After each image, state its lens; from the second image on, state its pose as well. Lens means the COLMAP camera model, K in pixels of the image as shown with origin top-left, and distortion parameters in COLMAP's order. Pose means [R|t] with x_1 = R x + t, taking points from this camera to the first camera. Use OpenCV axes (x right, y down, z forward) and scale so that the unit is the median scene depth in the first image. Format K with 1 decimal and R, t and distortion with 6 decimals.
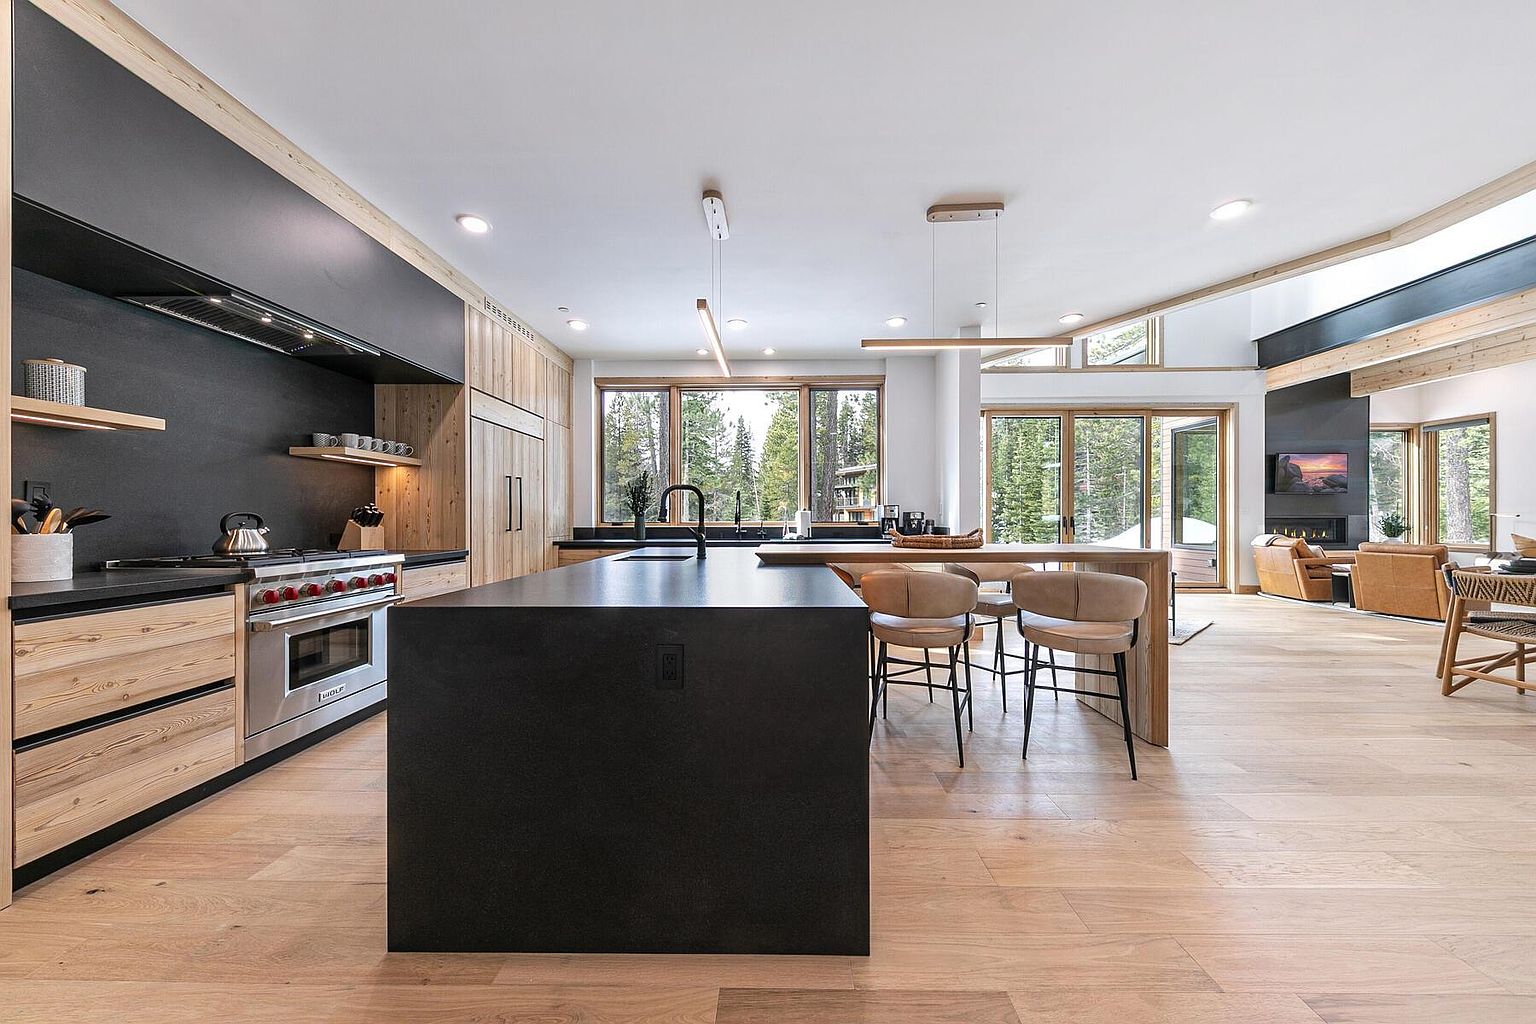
lens RADIAL K [[541.1, 0, 778.6], [0, 541.1, 519.1], [0, 0, 1]] dist [0.002401, -0.000630]
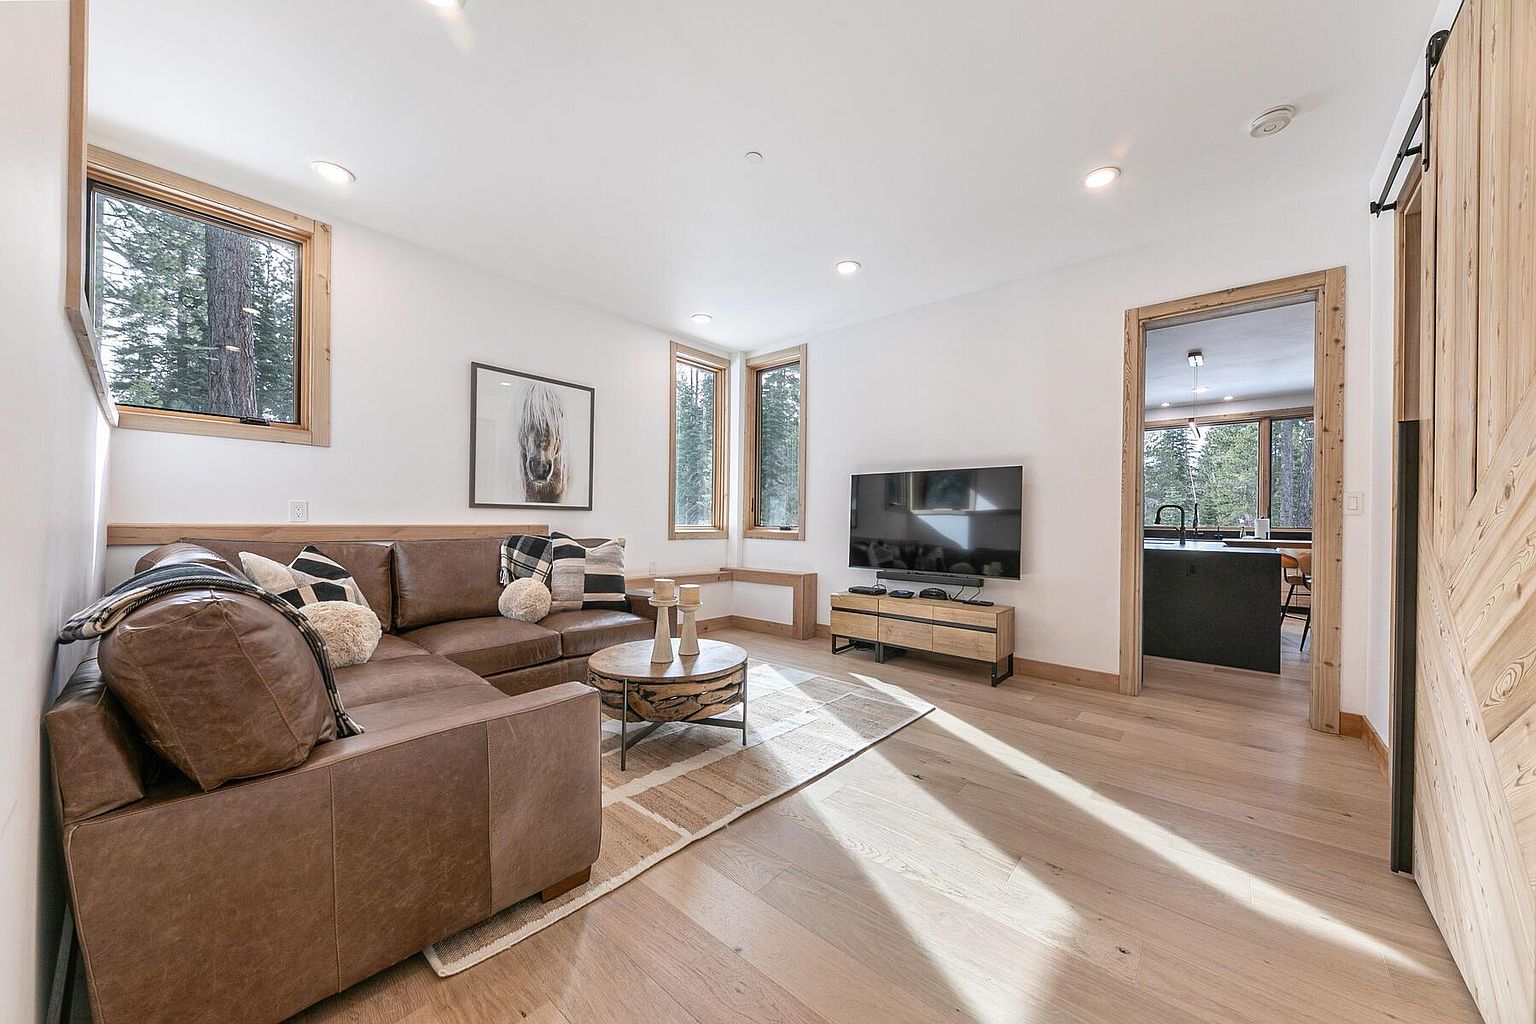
lens RADIAL K [[541.1, 0, 772.1], [0, 541.1, 517.3], [0, 0, 1]] dist [0.002401, -0.000630]
pose [[0.763916, 0.010686, -0.645227, -0.008428], [-0.017880, 0.999830, -0.004610, 0.004400], [0.645068, 0.015058, 0.763977, -0.508191]]
